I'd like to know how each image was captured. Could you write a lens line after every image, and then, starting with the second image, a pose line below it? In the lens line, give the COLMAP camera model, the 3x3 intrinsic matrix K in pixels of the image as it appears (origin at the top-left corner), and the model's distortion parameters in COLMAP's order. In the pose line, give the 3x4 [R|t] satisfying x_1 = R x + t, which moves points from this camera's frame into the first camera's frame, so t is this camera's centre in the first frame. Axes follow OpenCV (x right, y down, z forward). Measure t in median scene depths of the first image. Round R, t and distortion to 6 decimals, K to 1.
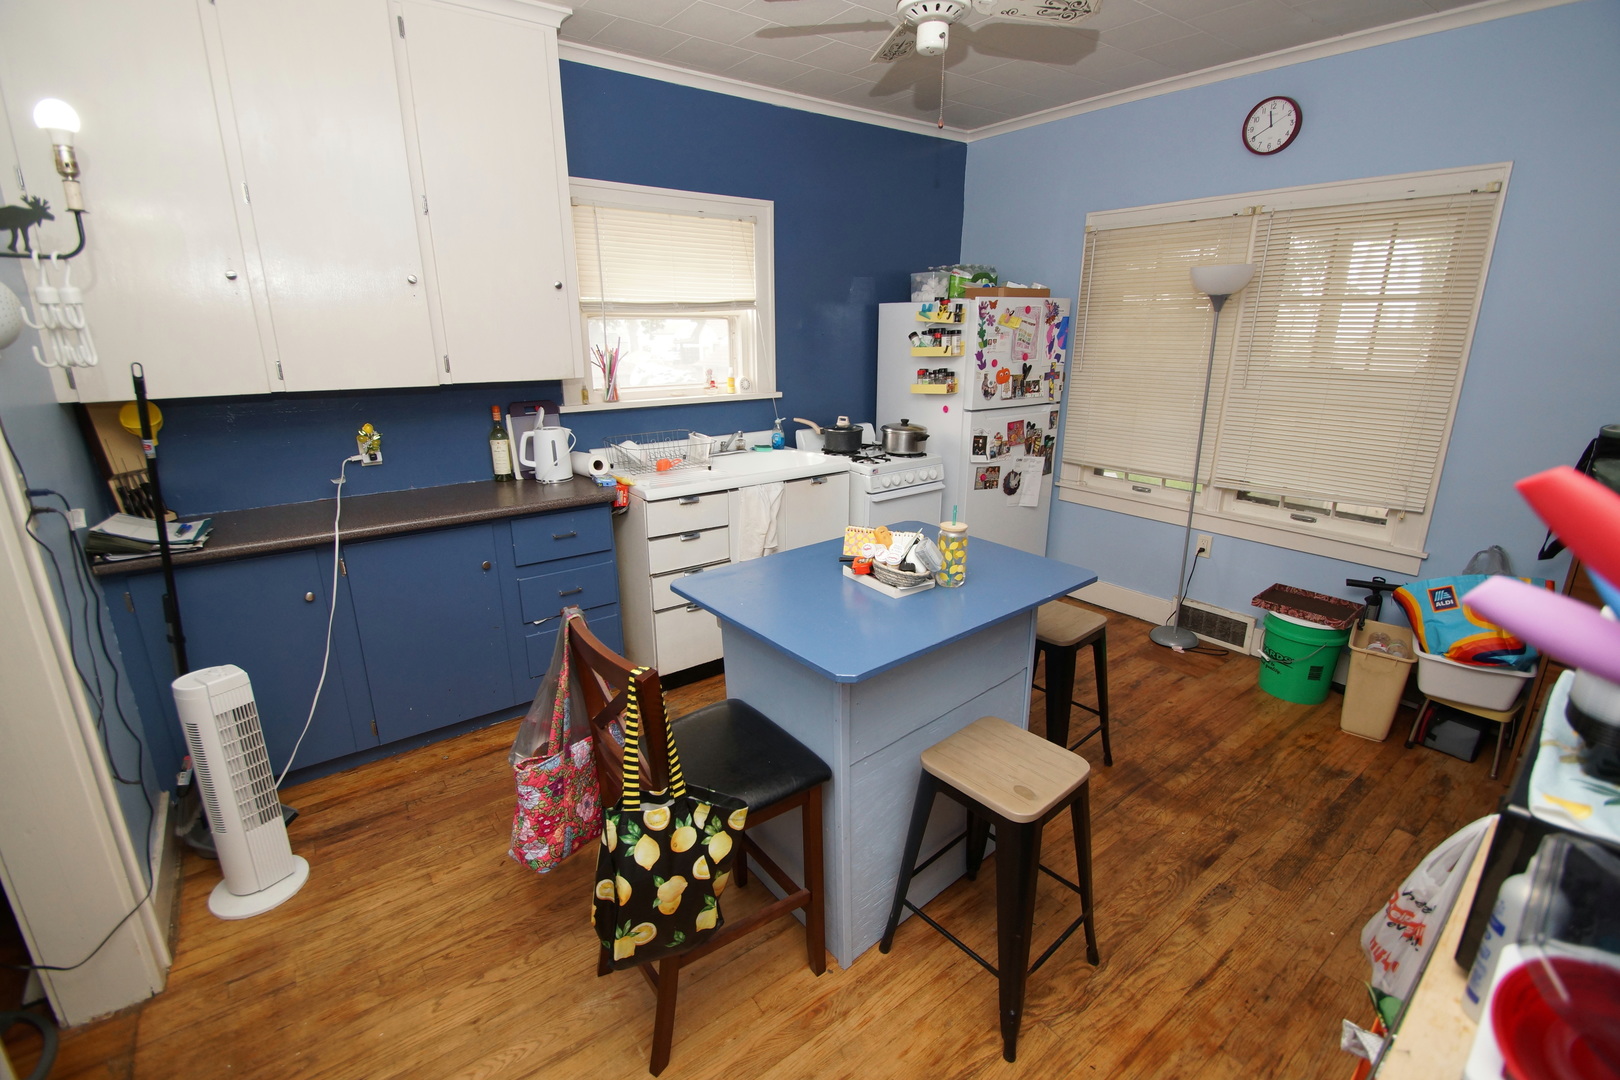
lens RADIAL K [[722.1, 0, 805.5], [0, 722.1, 536.2], [0, 0, 1]] dist [-0.001611, -0.002811]
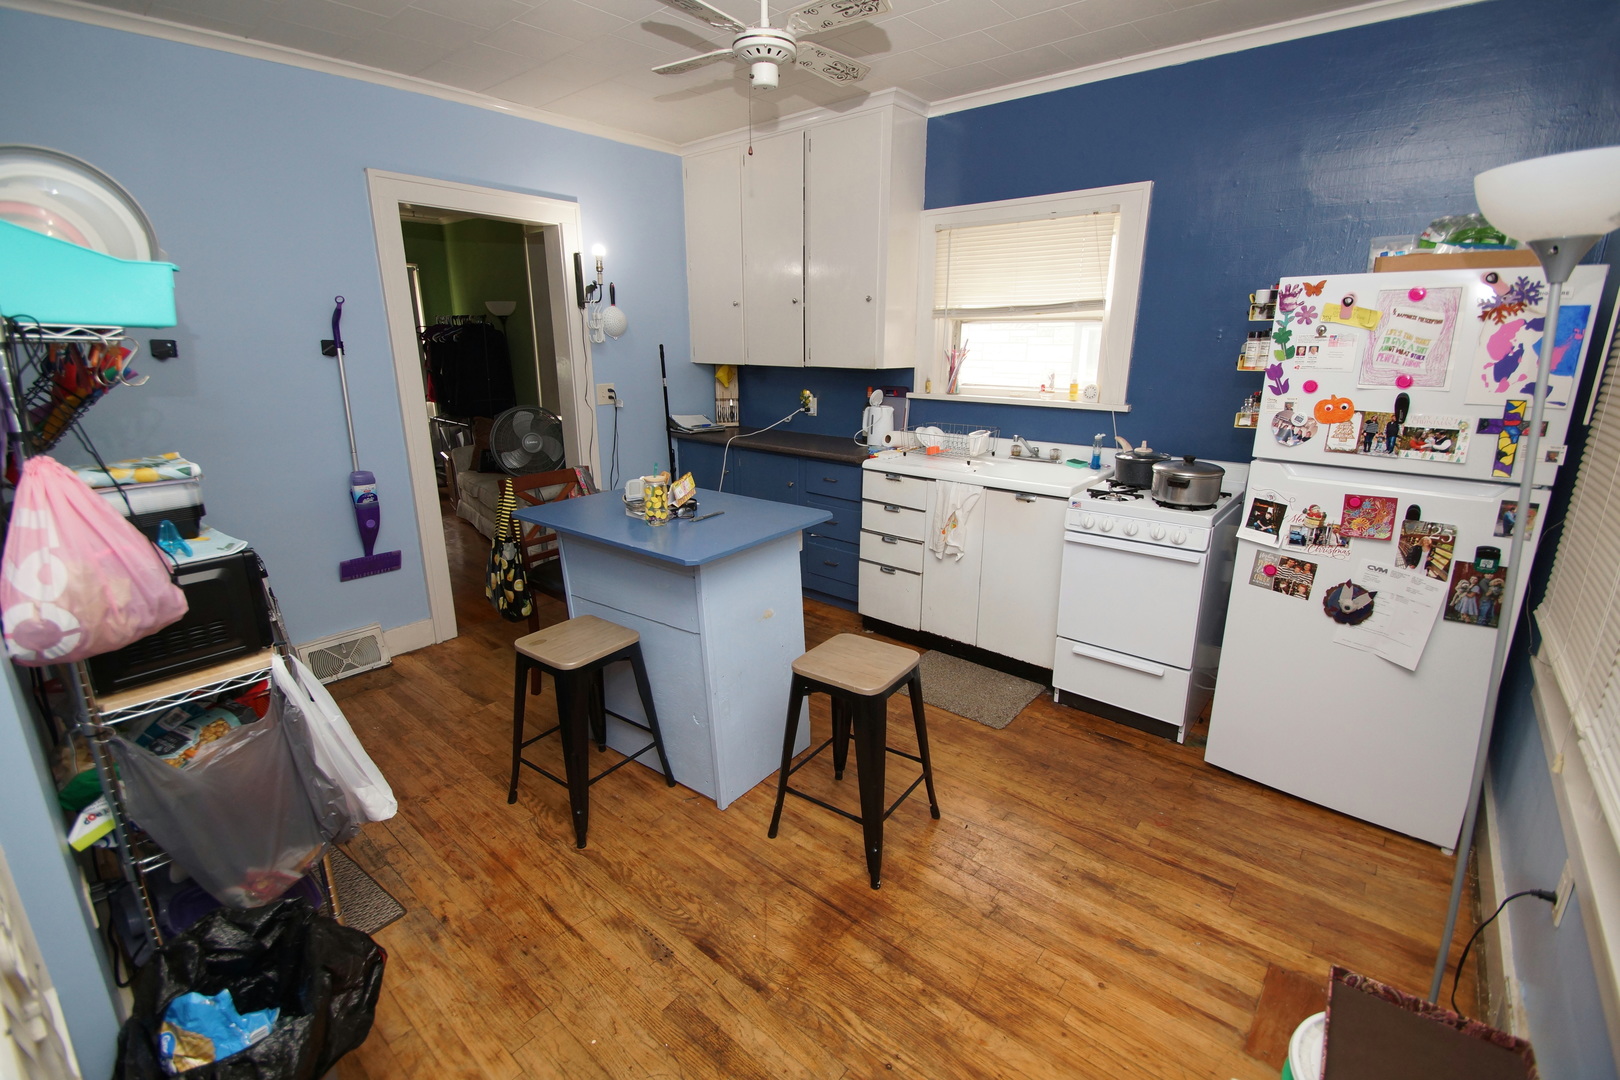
lens RADIAL K [[722.1, 0, 802.8], [0, 722.1, 535.8], [0, 0, 1]] dist [-0.001611, -0.002811]
pose [[0.207179, 0.261349, -0.942748, 0.747987], [-0.277990, 0.939660, 0.199402, -0.122593], [0.937976, 0.220763, 0.267330, 0.460961]]
